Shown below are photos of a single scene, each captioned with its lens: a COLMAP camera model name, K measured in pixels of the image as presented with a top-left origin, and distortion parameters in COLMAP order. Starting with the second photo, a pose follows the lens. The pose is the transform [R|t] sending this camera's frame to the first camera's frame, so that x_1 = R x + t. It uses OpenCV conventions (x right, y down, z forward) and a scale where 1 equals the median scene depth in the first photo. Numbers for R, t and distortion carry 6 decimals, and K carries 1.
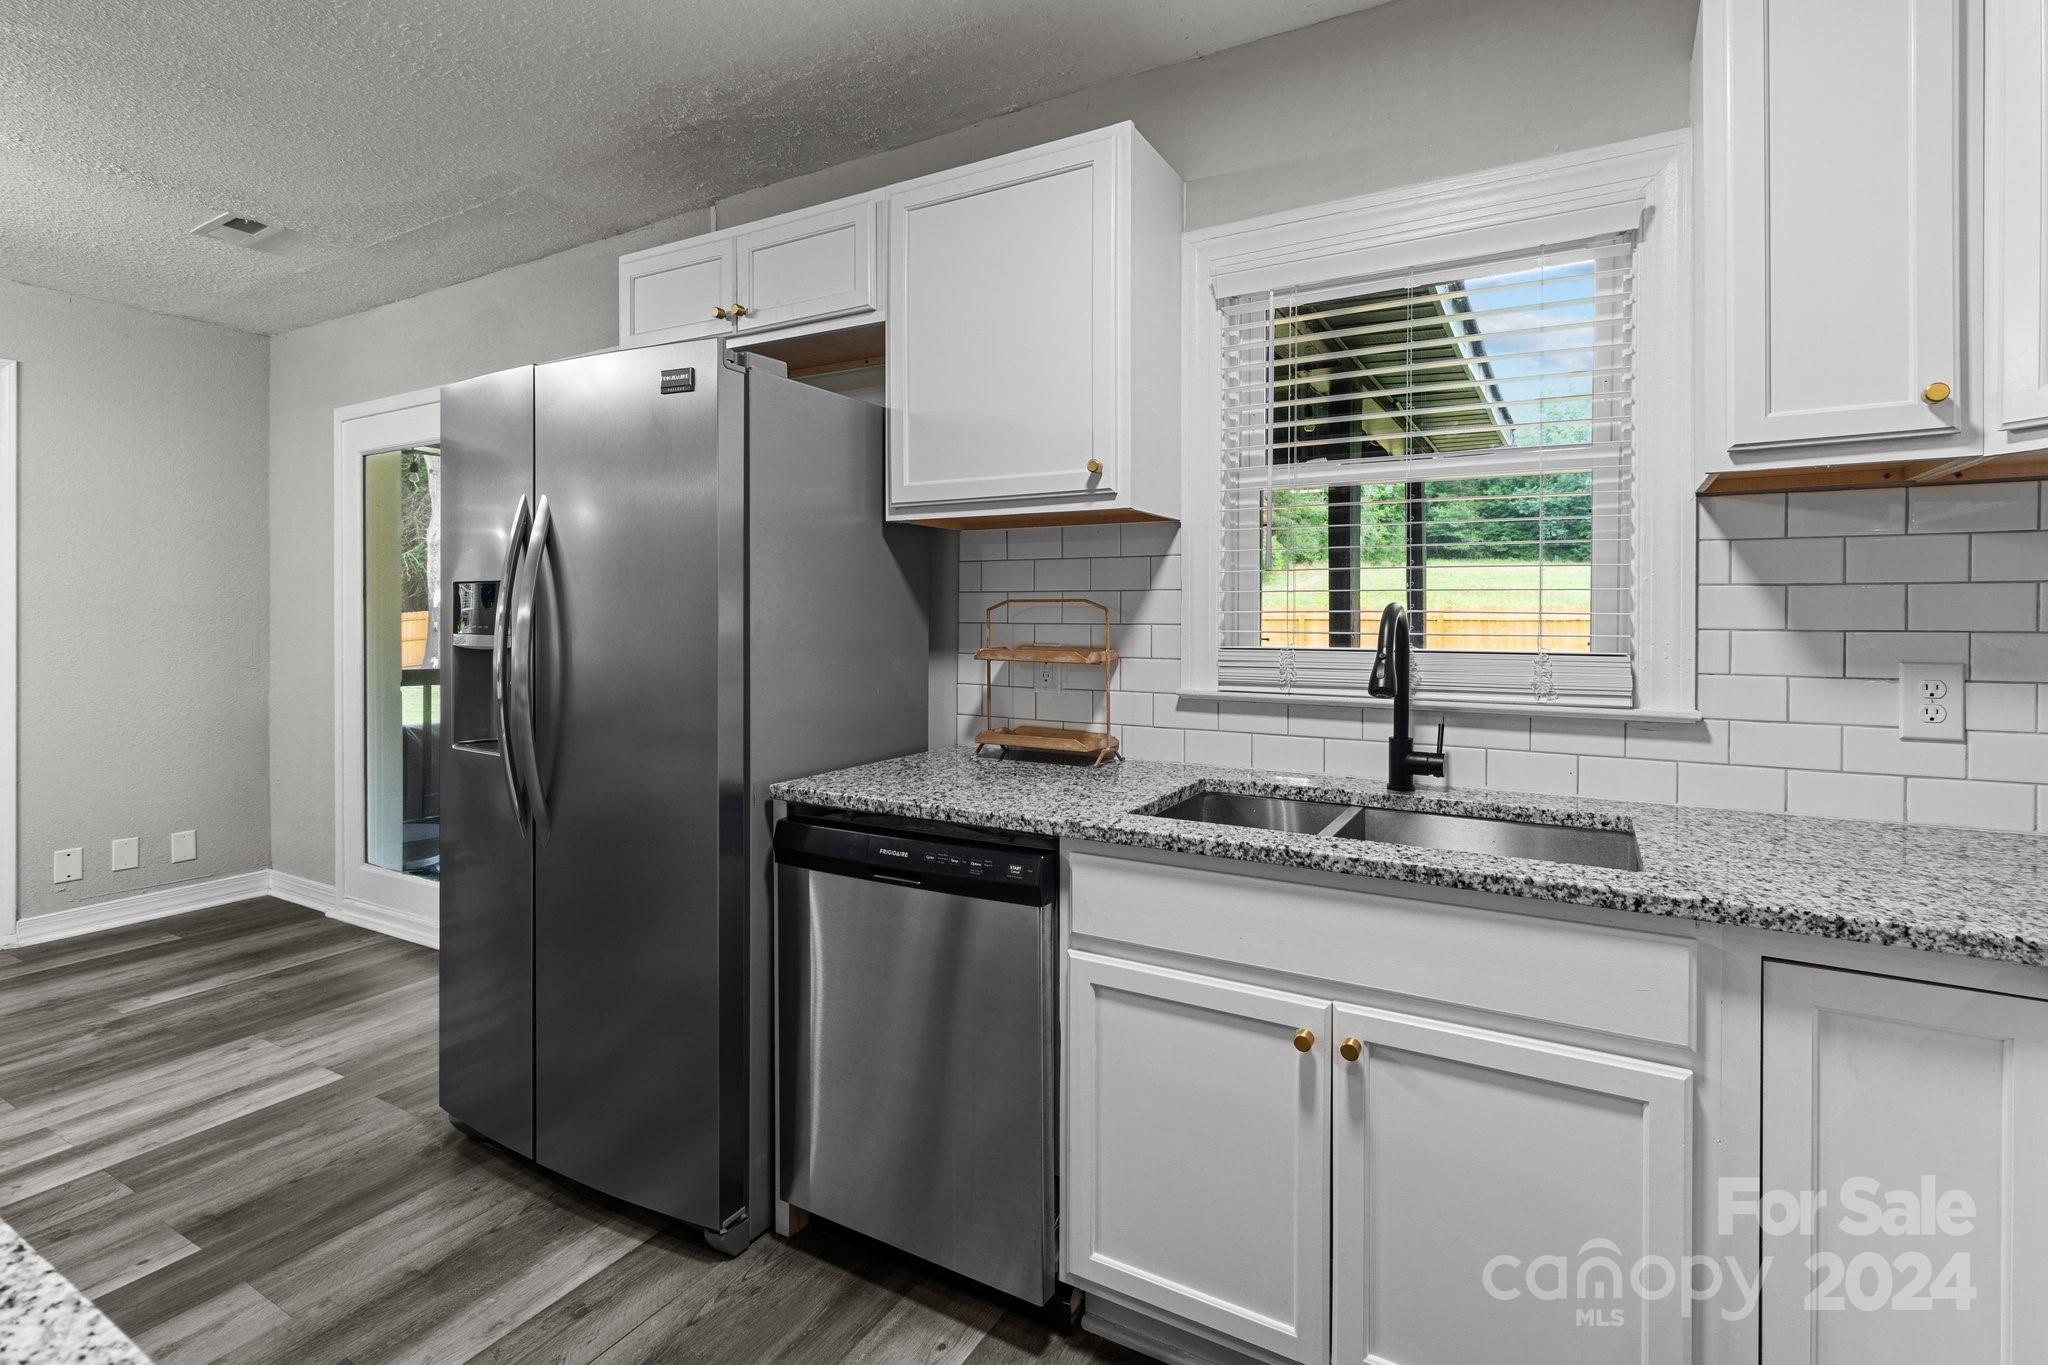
lens RADIAL K [[957.2, 0, 1049.8], [0, 957.2, 620.5], [0, 0, 1]] dist [-0.000064, 0.001023]
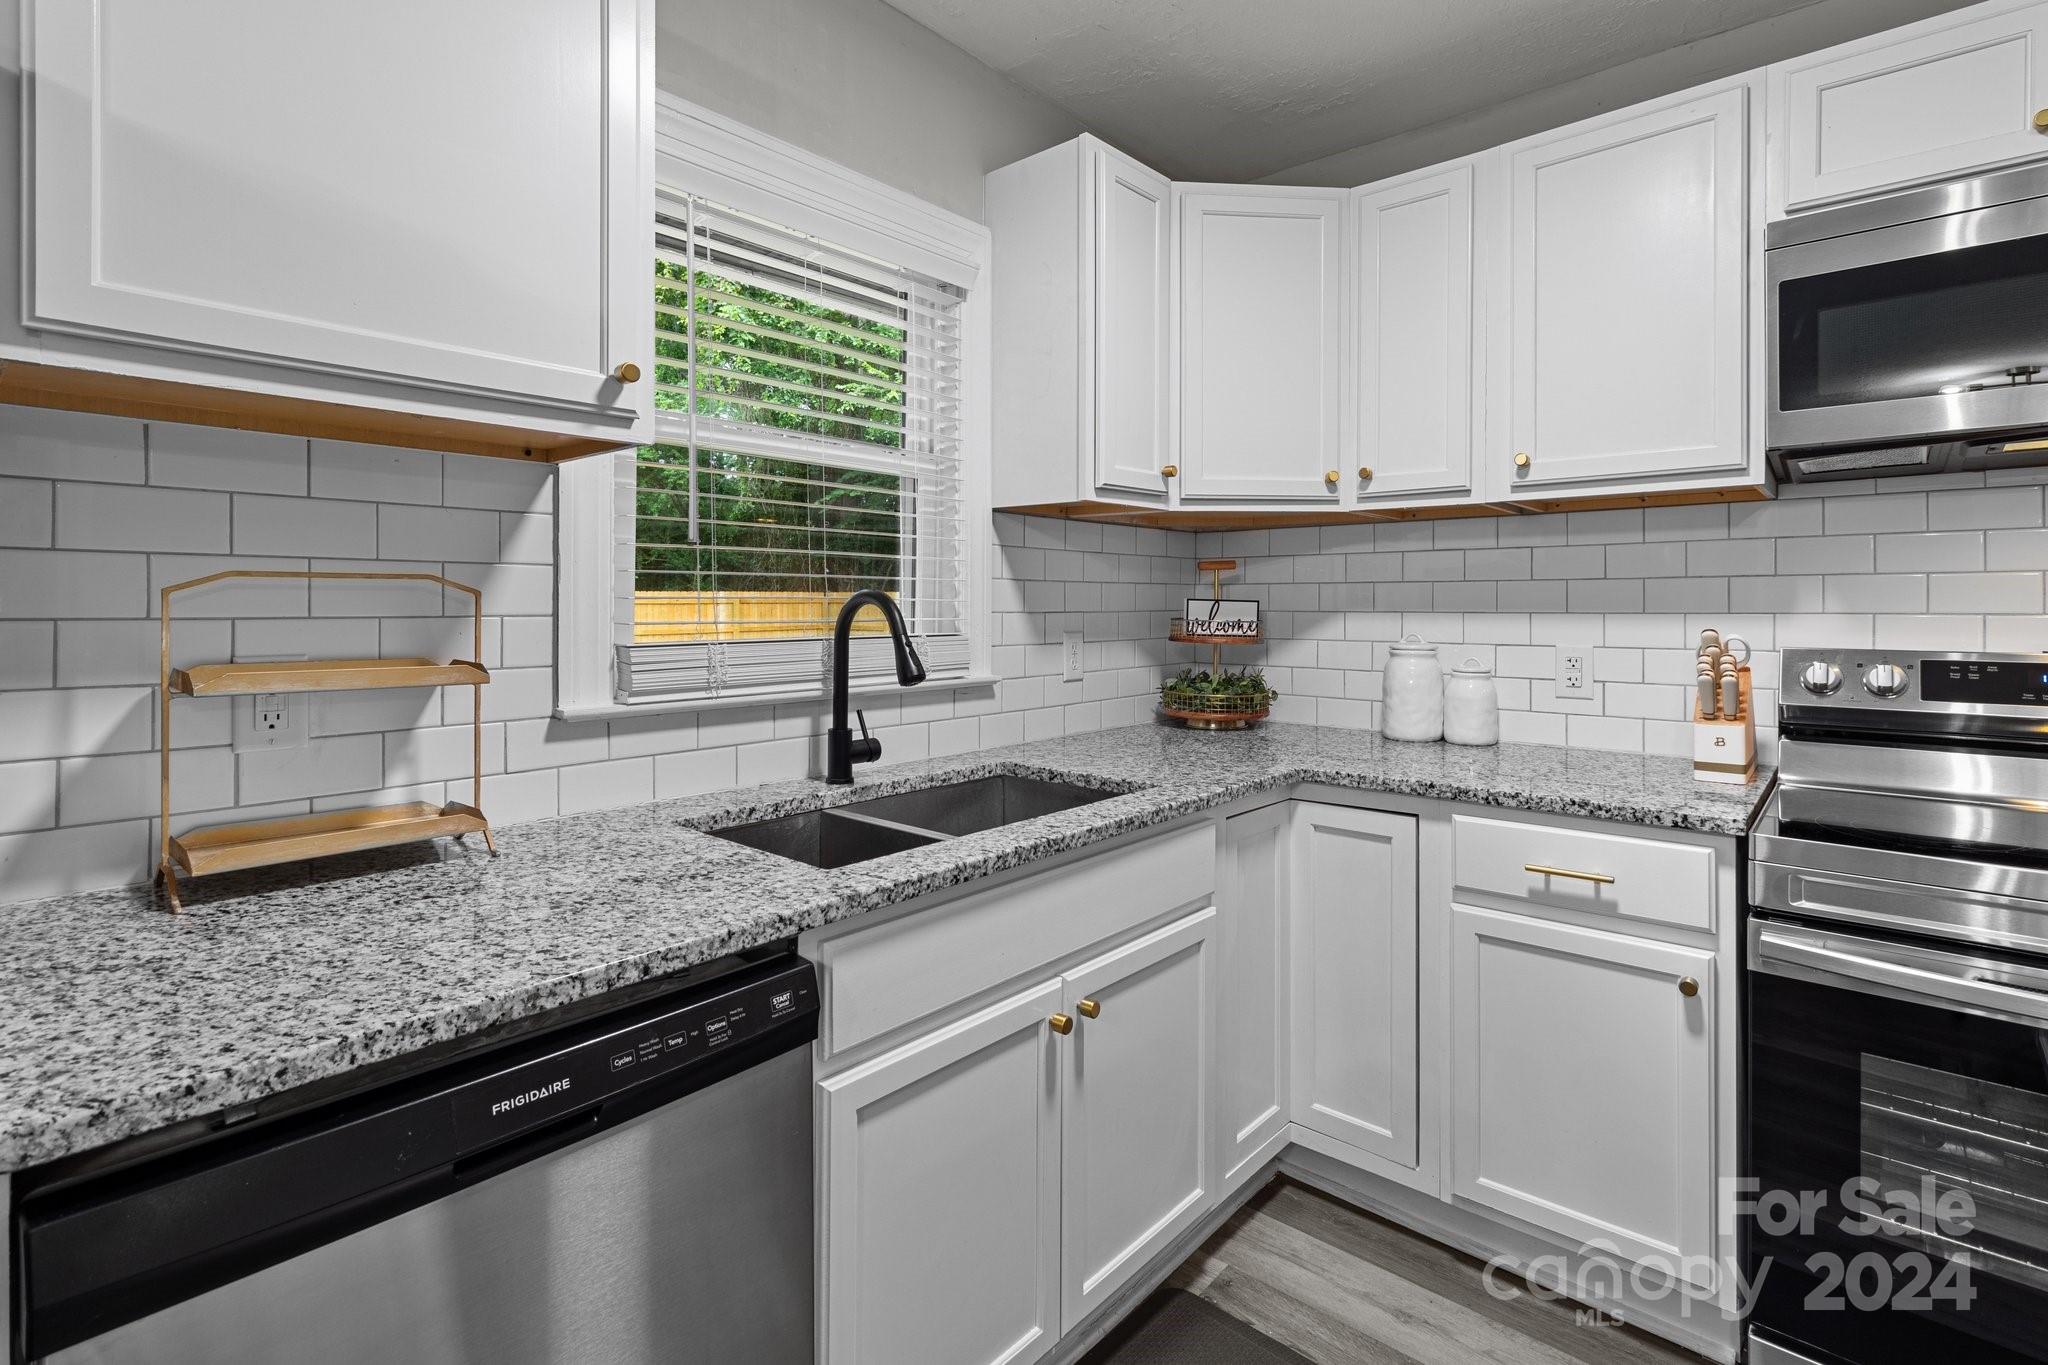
lens RADIAL K [[957.2, 0, 1051.3], [0, 957.2, 600.2], [0, 0, 1]] dist [-0.000064, 0.001023]
pose [[0.202952, 0.001193, 0.979188, -0.539711], [0.004535, 0.999987, -0.002158, -0.004264], [-0.979178, 0.004879, 0.202944, 0.598824]]
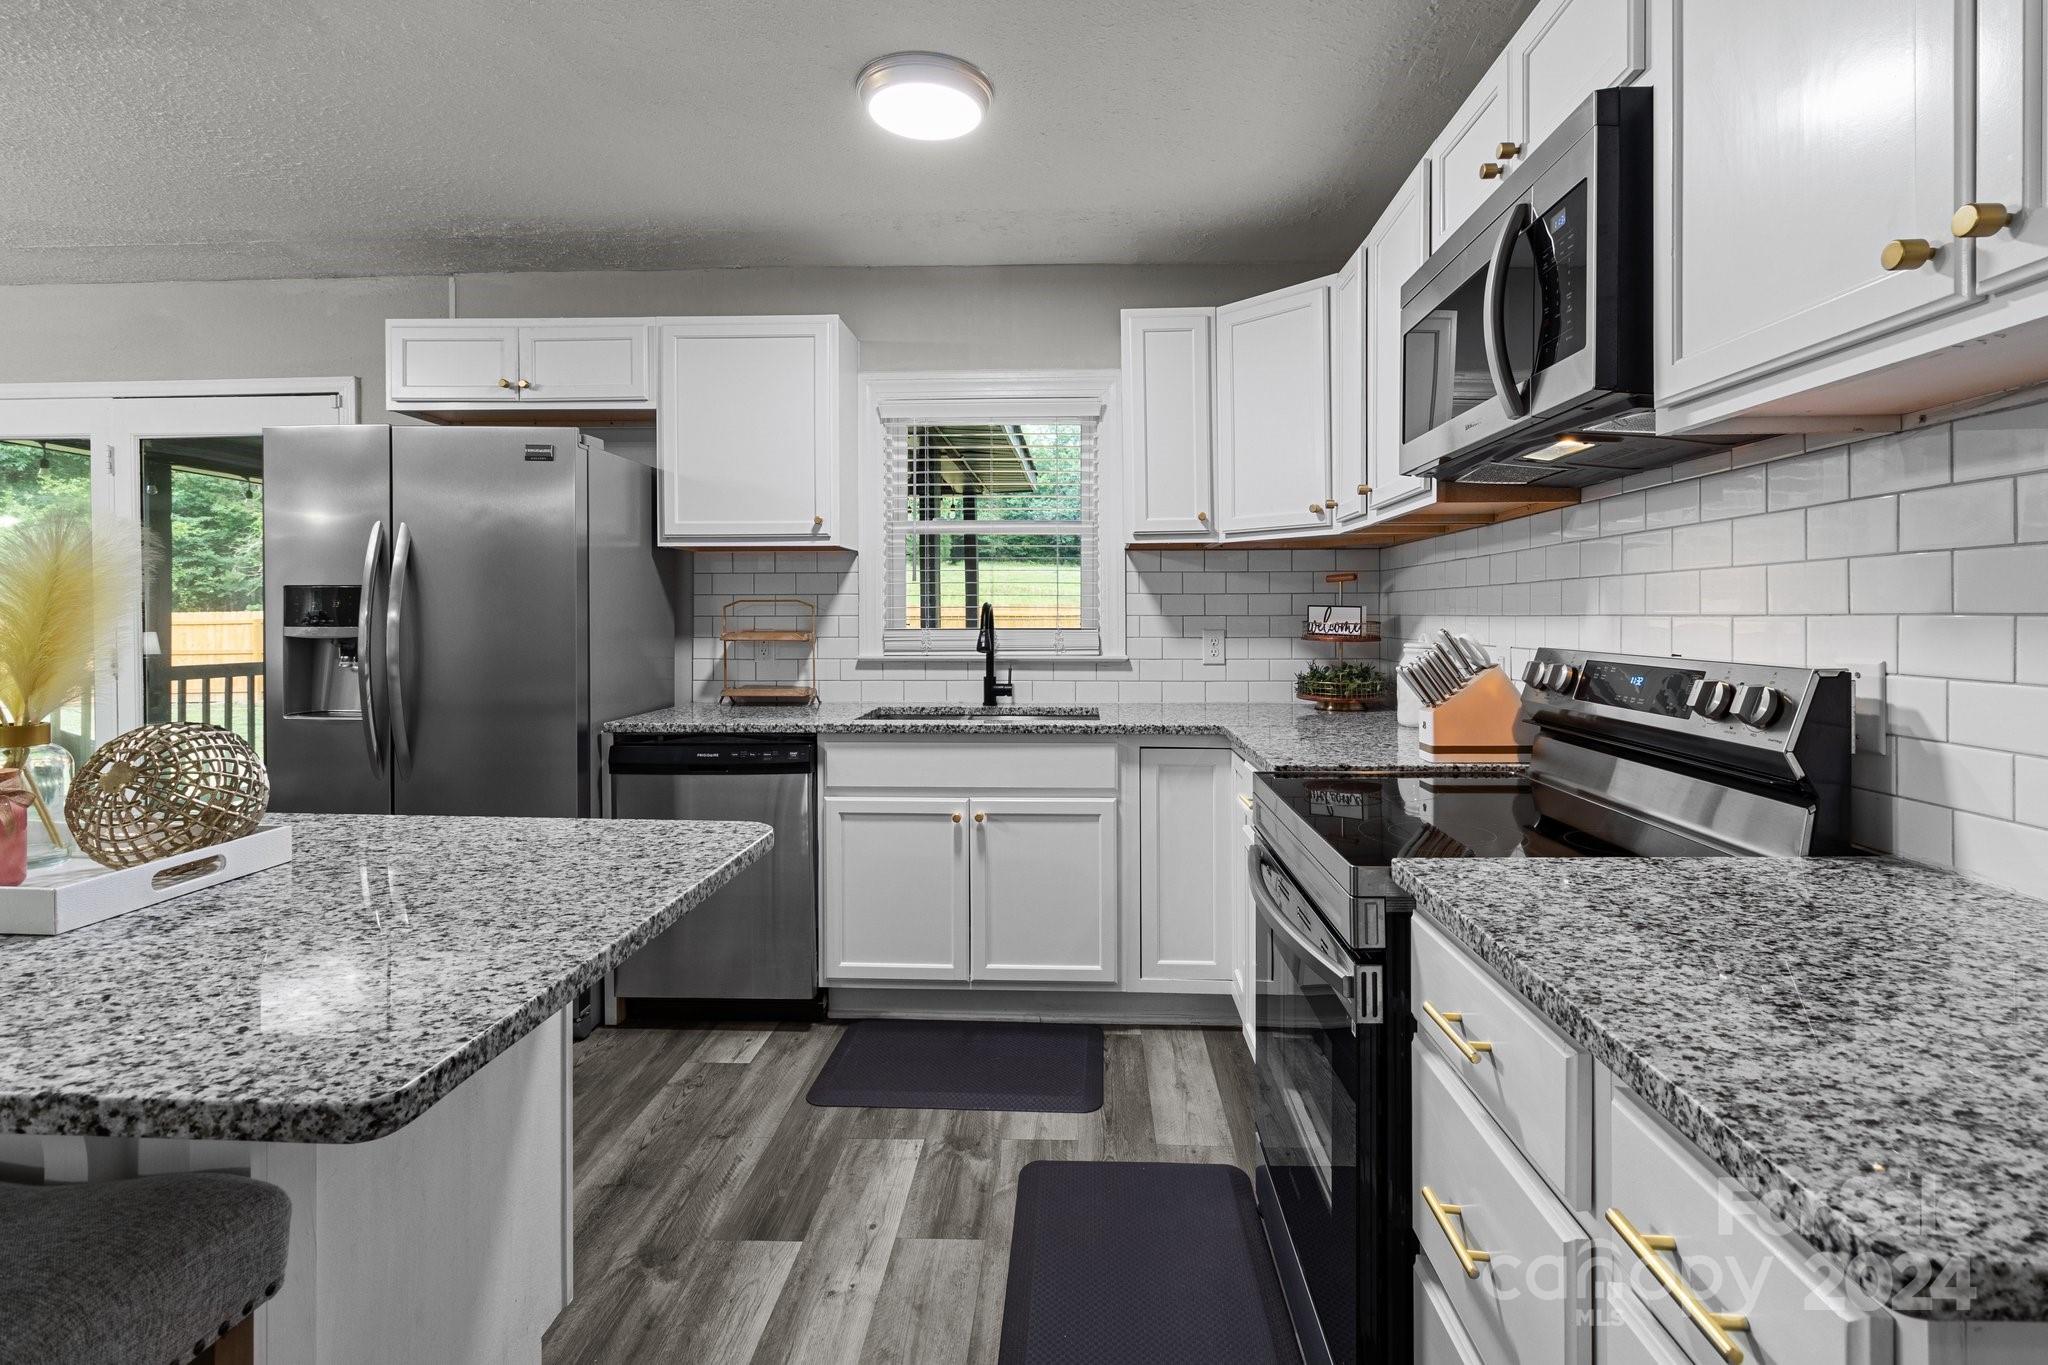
lens RADIAL K [[957.2, 0, 1060.8], [0, 957.2, 607.9], [0, 0, 1]] dist [-0.000064, 0.001023]
pose [[0.885936, -0.003214, 0.463797, -0.358541], [0.007588, 0.999943, -0.007566, 0.006748], [-0.463746, 0.010222, 0.885909, -0.678733]]
